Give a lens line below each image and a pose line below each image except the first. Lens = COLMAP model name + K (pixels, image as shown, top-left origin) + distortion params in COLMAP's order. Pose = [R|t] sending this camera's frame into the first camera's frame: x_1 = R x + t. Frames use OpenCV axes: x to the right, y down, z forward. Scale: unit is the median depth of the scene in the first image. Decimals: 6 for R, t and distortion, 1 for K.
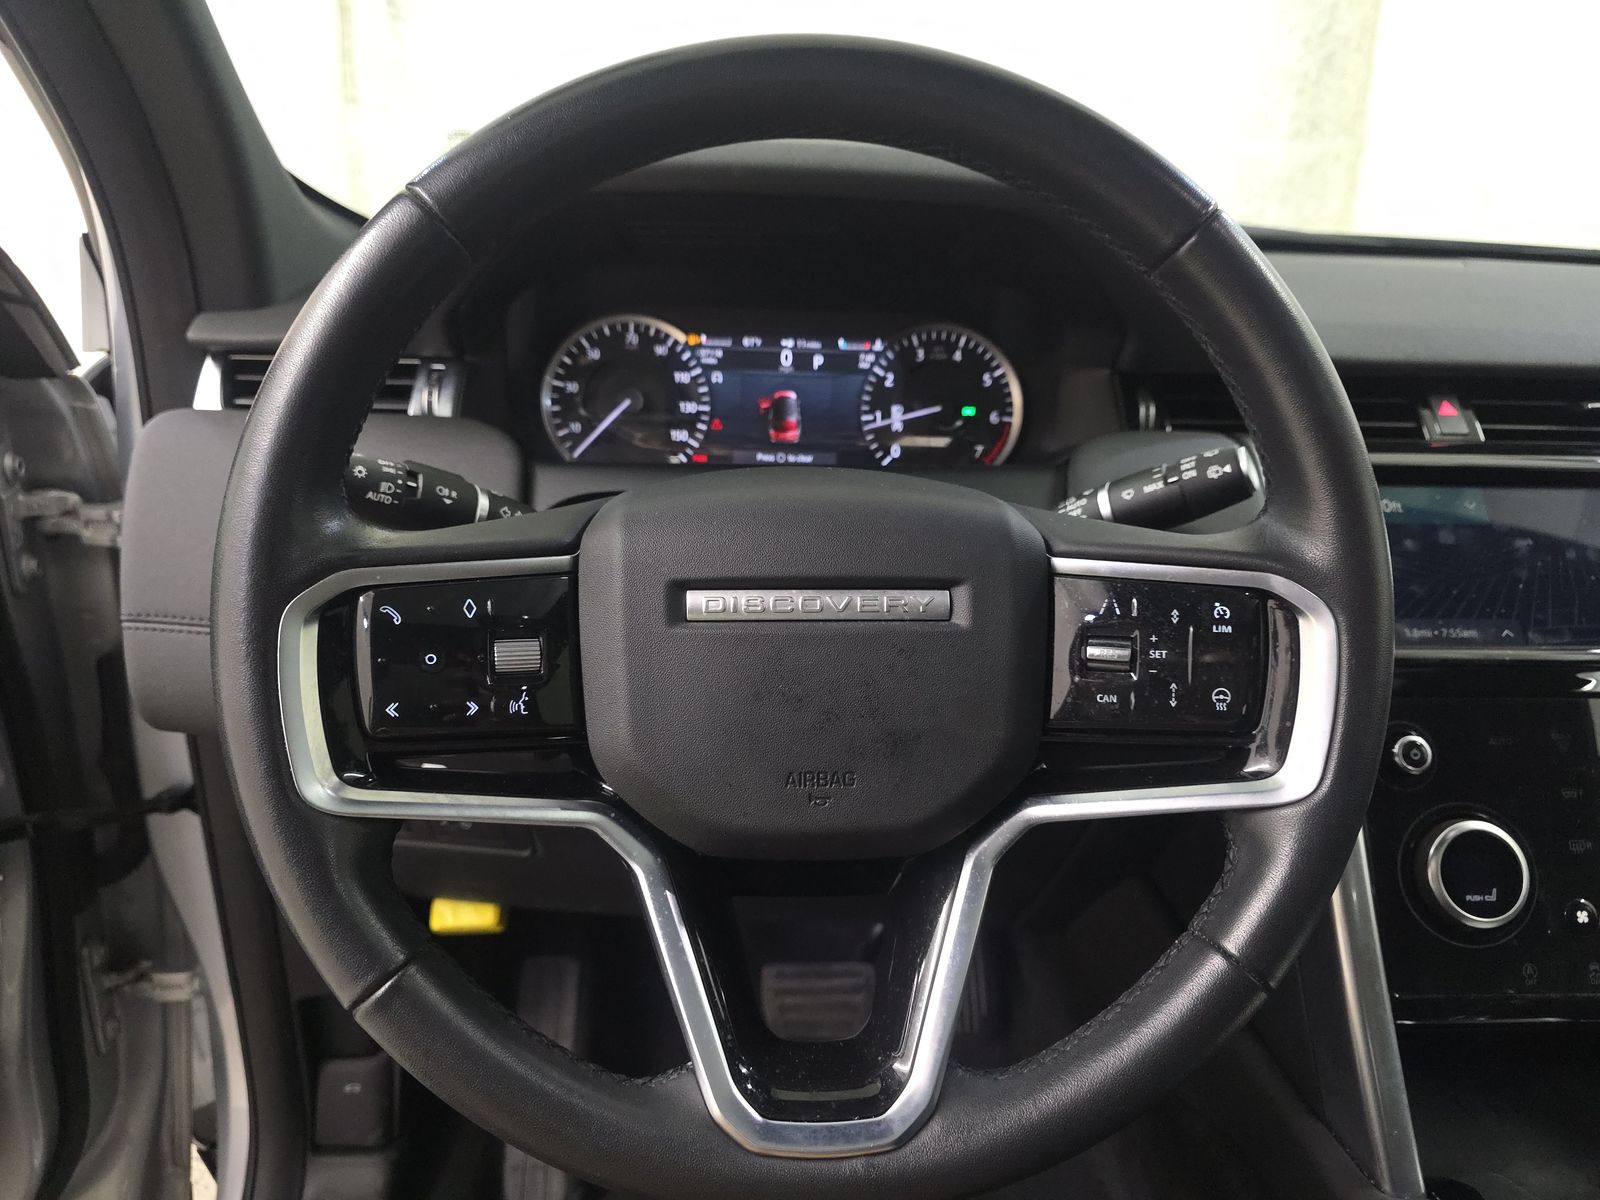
lens RADIAL K [[1078.3, 0, 844.9], [0, 1078.3, 641.0], [0, 0, 1]] dist [0.019356, -0.015300]
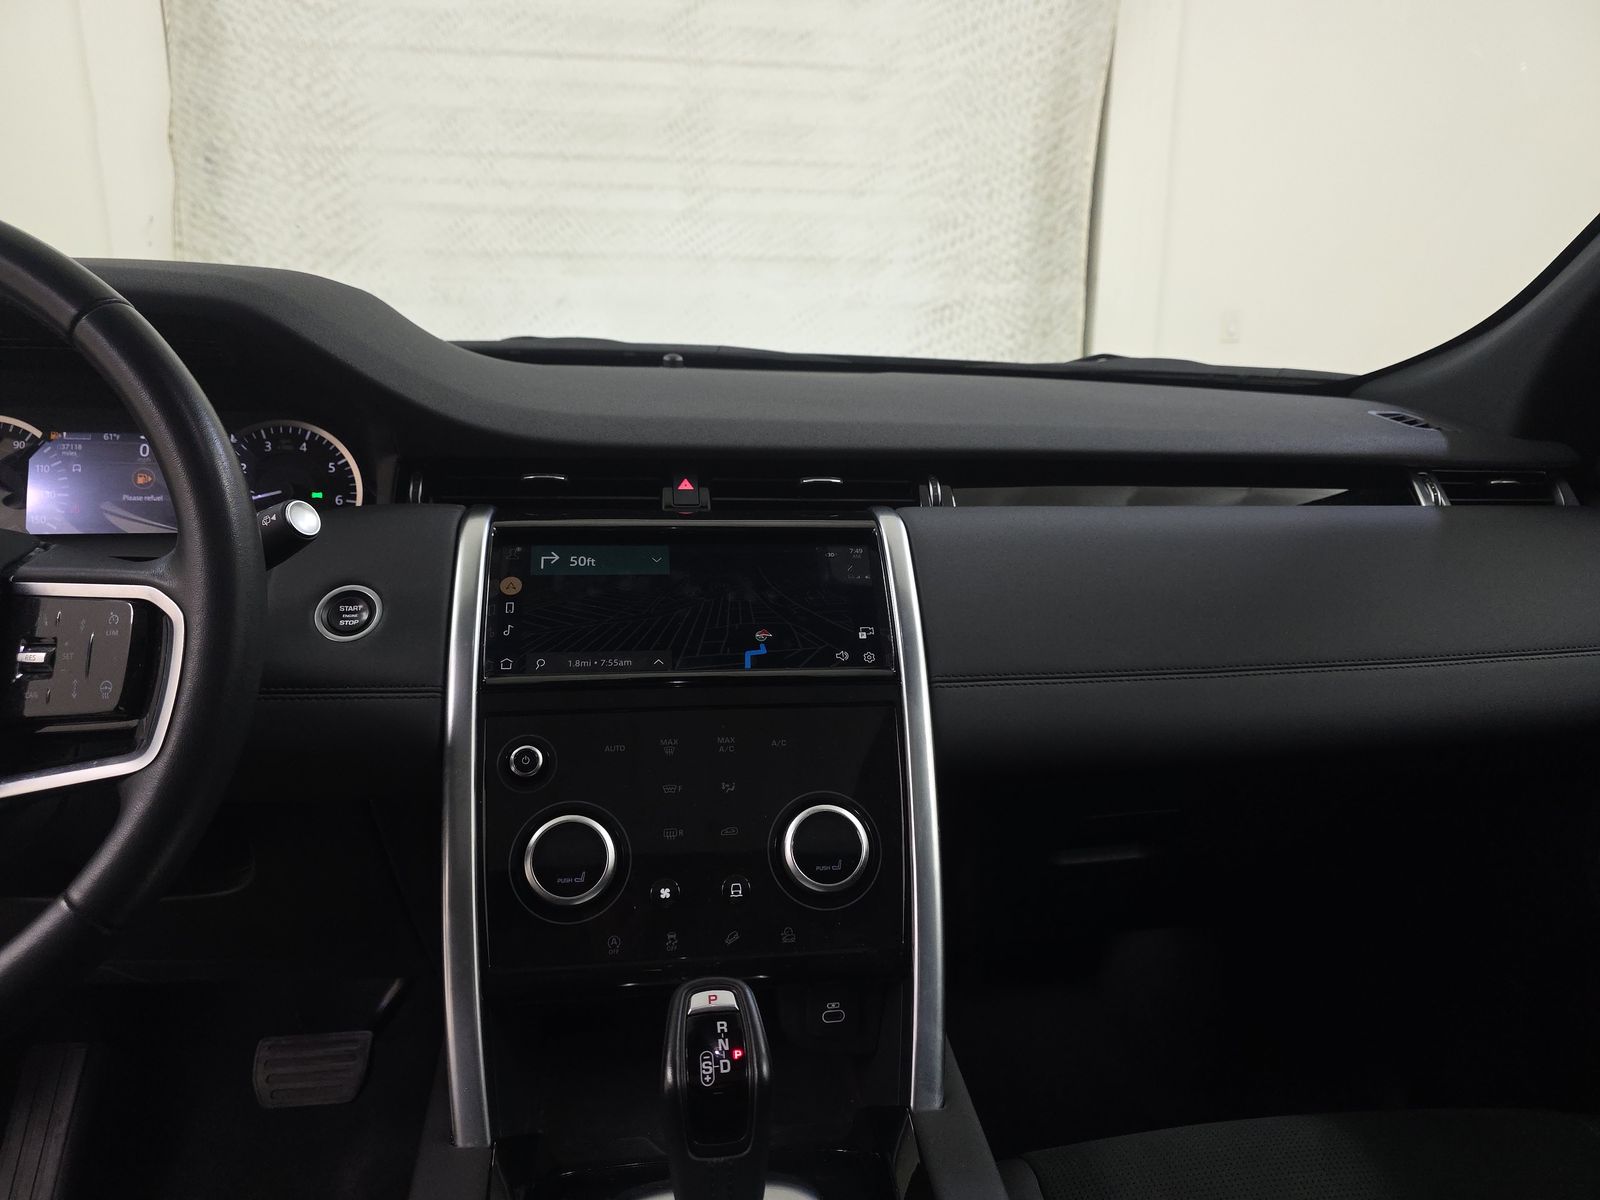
lens RADIAL K [[1063.9, 0, 834.4], [0, 1063.9, 631.2], [0, 0, 1]] dist [0.070847, -0.068210]
pose [[0.996621, -0.026271, 0.077827, 0.573660], [0.035440, 0.992276, -0.118879, 0.085284], [-0.074103, 0.121236, 0.989854, -0.148883]]
